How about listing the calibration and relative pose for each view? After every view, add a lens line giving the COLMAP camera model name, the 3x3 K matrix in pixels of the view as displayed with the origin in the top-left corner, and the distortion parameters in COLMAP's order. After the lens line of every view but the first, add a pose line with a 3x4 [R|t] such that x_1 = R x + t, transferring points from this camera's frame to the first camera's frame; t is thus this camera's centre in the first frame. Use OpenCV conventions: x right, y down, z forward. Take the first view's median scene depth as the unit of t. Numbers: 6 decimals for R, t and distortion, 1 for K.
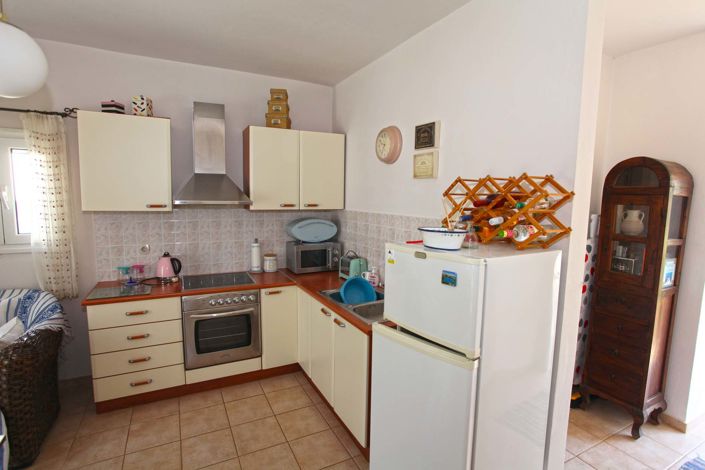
lens RADIAL K [[364.2, 0, 352.5], [0, 364.2, 235.0], [0, 0, 1]] dist [-0.005994, 0.000205]
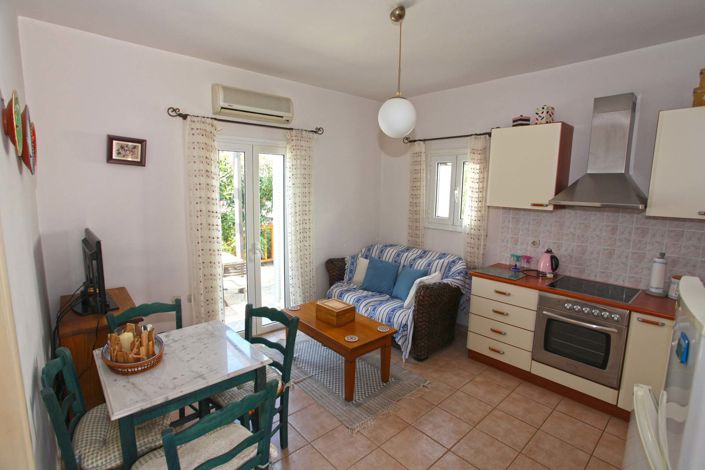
lens RADIAL K [[349.6, 0, 352.5], [0, 349.6, 235.0], [0, 0, 1]] dist [-0.000272, 0.000100]
pose [[0.273201, 0.124382, -0.953882, 0.330110], [-0.128847, 0.987402, 0.091850, -0.014047], [0.953289, 0.097811, 0.285785, 0.171656]]
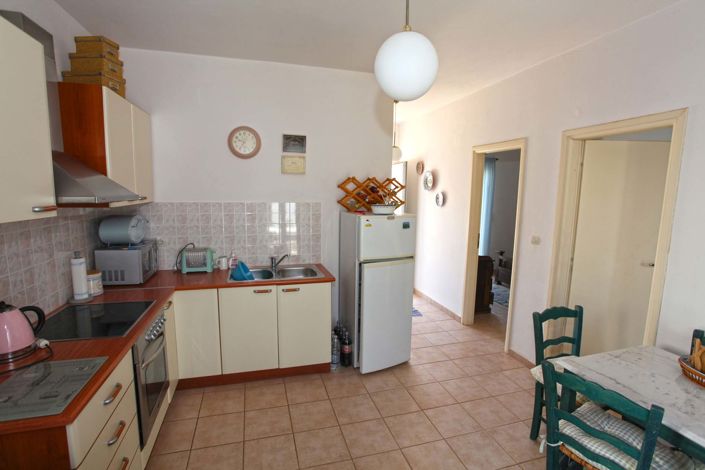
lens RADIAL K [[349.6, 0, 352.5], [0, 349.6, 235.0], [0, 0, 1]] dist [-0.000272, 0.000100]
pose [[0.190960, -0.139494, 0.971636, -0.953480], [0.099850, 0.987477, 0.122144, -0.058062], [-0.976506, 0.073694, 0.202497, 0.460660]]
